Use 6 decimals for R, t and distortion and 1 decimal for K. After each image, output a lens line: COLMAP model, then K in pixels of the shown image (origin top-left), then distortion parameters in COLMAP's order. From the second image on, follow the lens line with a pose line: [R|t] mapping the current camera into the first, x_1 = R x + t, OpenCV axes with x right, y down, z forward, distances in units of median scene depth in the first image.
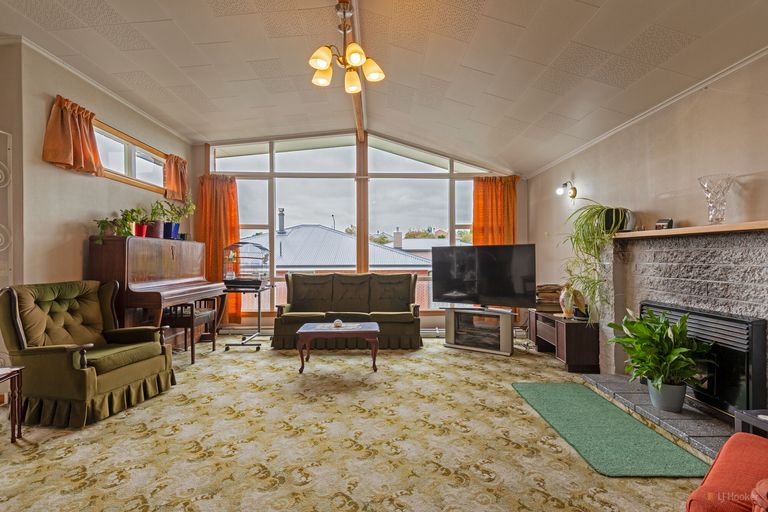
lens RADIAL K [[347.1, 0, 384.0], [0, 347.1, 256.0], [0, 0, 1]] dist [0.002987, 0.000261]
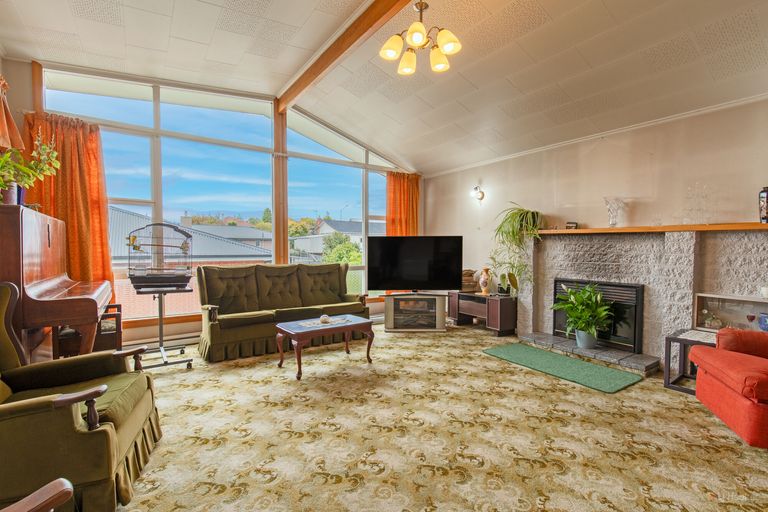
lens RADIAL K [[354.1, 0, 384.4], [0, 354.1, 261.1], [0, 0, 1]] dist [0.003534, 0.000140]
pose [[0.829799, -0.014570, 0.557872, -0.517231], [-0.009387, 0.999153, 0.040058, 0.004987], [-0.557984, -0.038477, 0.828959, 0.151168]]
